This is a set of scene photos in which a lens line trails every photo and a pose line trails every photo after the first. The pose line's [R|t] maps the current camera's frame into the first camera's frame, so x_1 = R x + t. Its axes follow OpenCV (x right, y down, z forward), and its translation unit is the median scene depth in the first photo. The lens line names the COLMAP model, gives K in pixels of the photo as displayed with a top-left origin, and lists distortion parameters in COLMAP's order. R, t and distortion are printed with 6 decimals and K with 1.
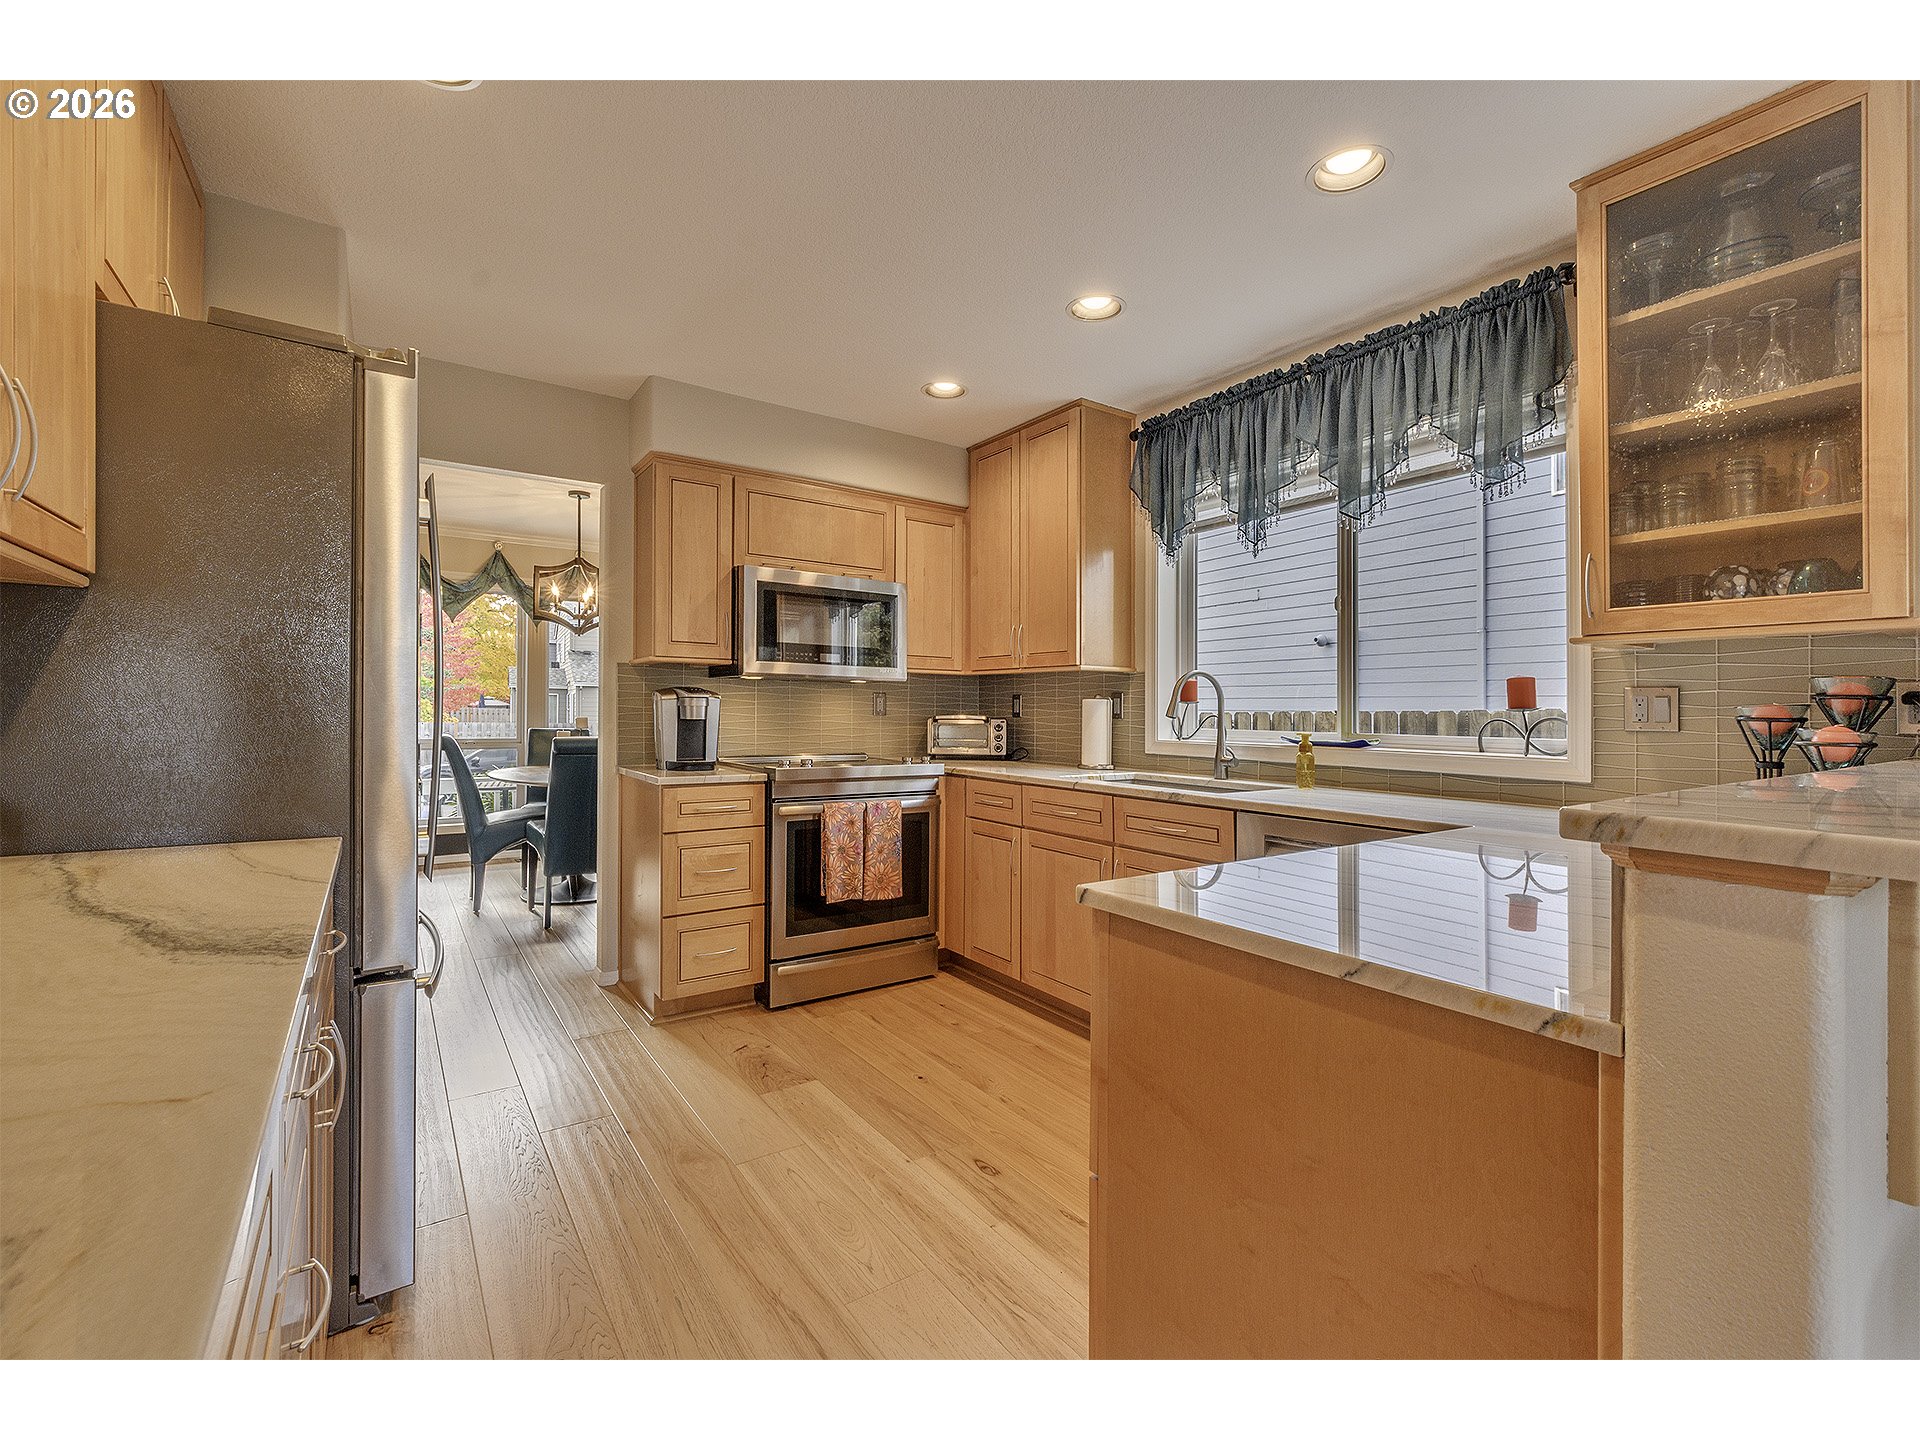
lens RADIAL K [[837.2, 0, 962.4], [0, 837.2, 691.6], [0, 0, 1]] dist [-0.001175, -0.000770]
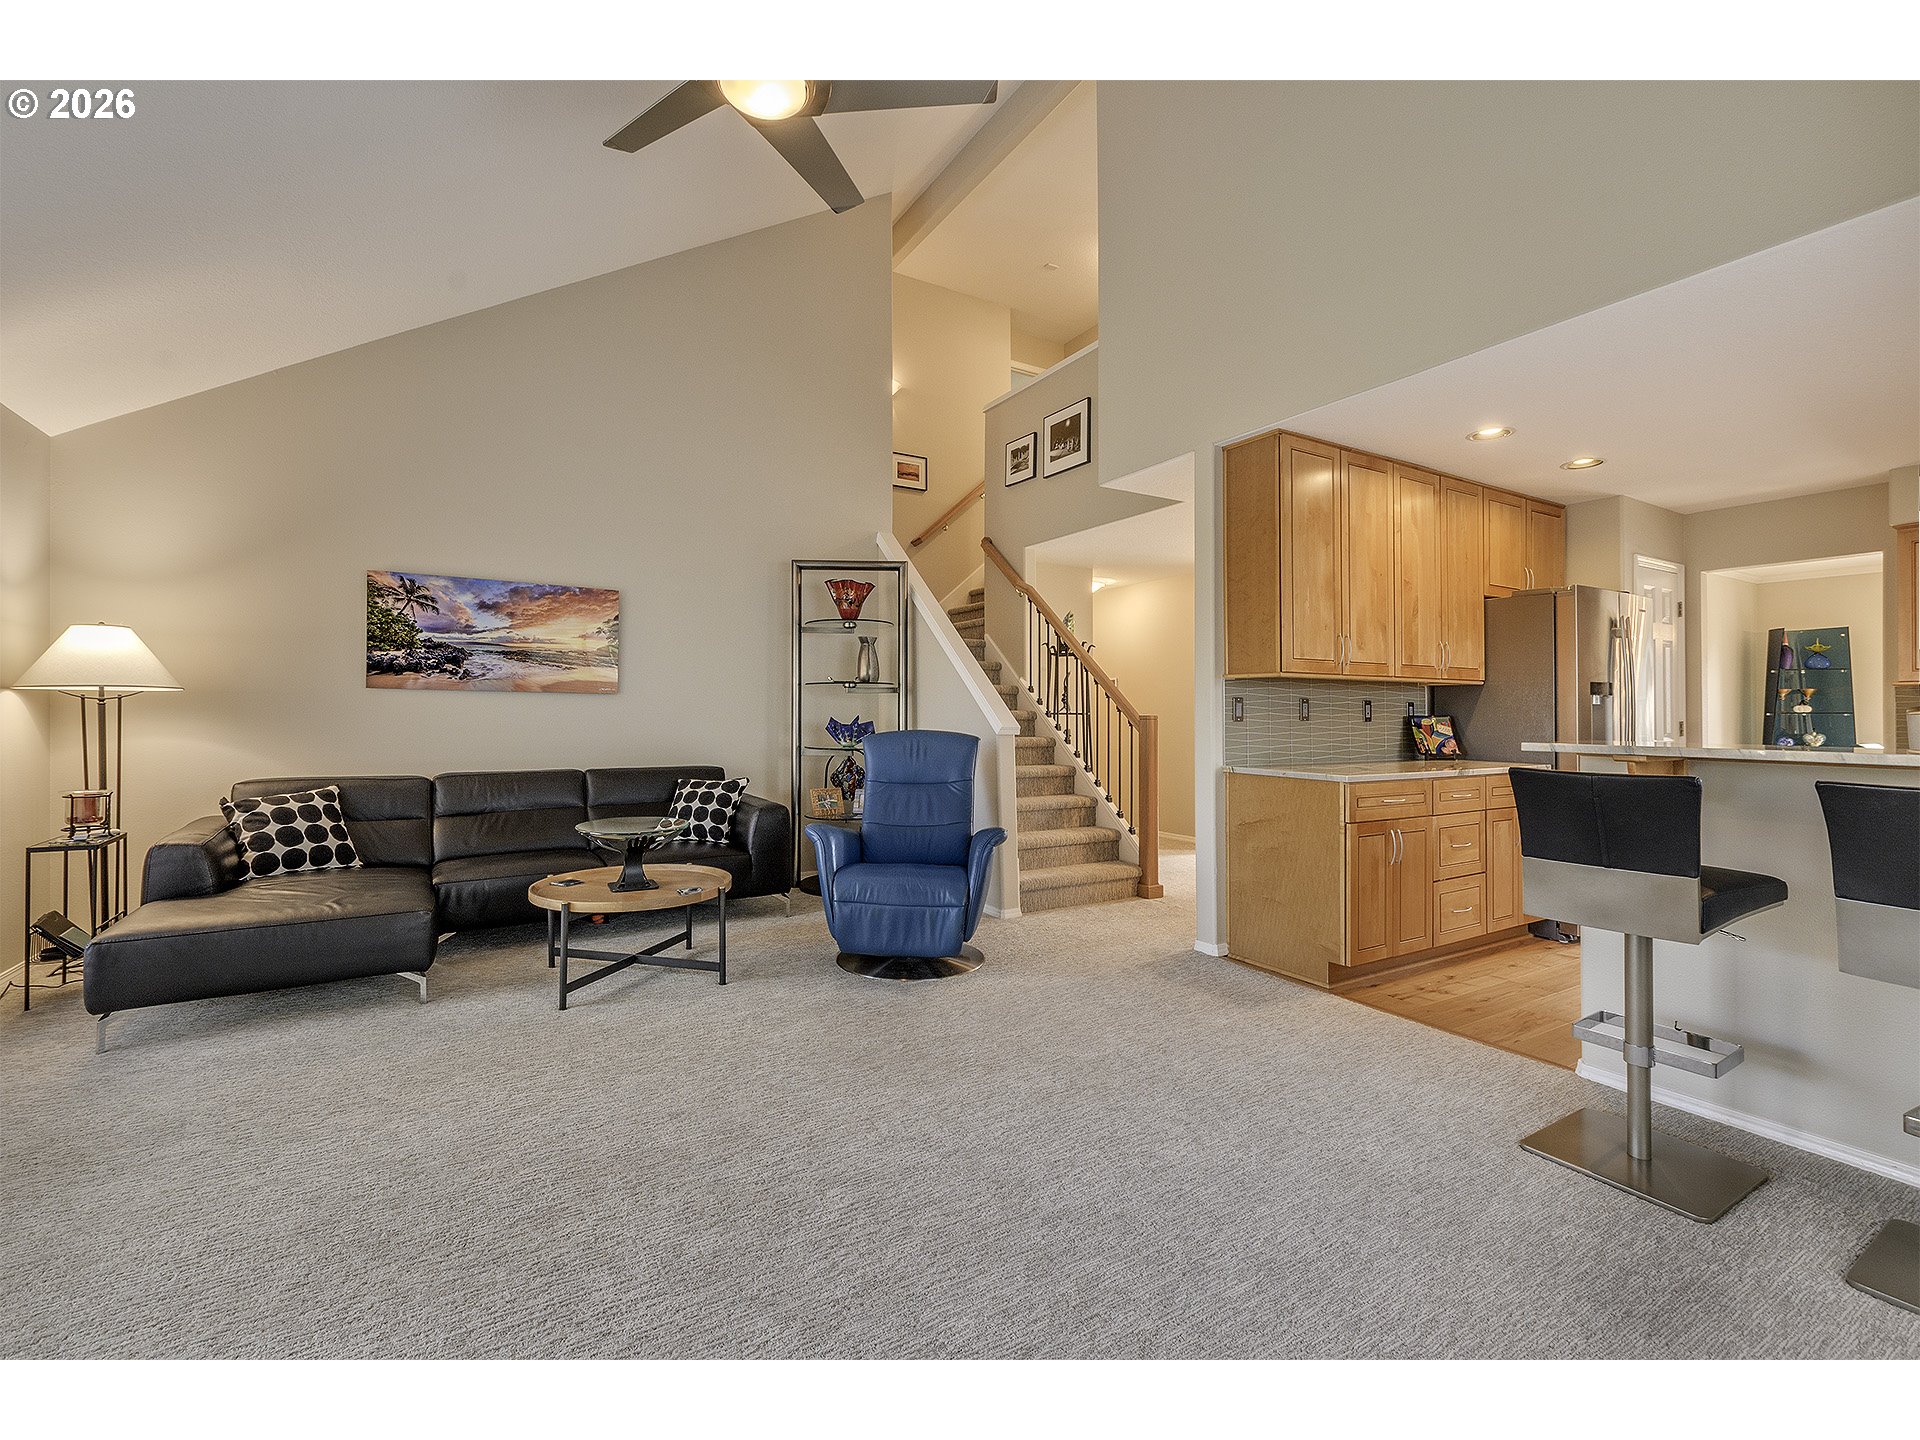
lens RADIAL K [[837.2, 0, 948.7], [0, 837.2, 699.3], [0, 0, 1]] dist [-0.001175, -0.000770]
pose [[-0.075373, -0.029104, -0.996731, 0.993929], [0.013997, 0.999445, -0.030242, 0.003873], [0.997057, -0.016230, -0.074924, -0.362532]]
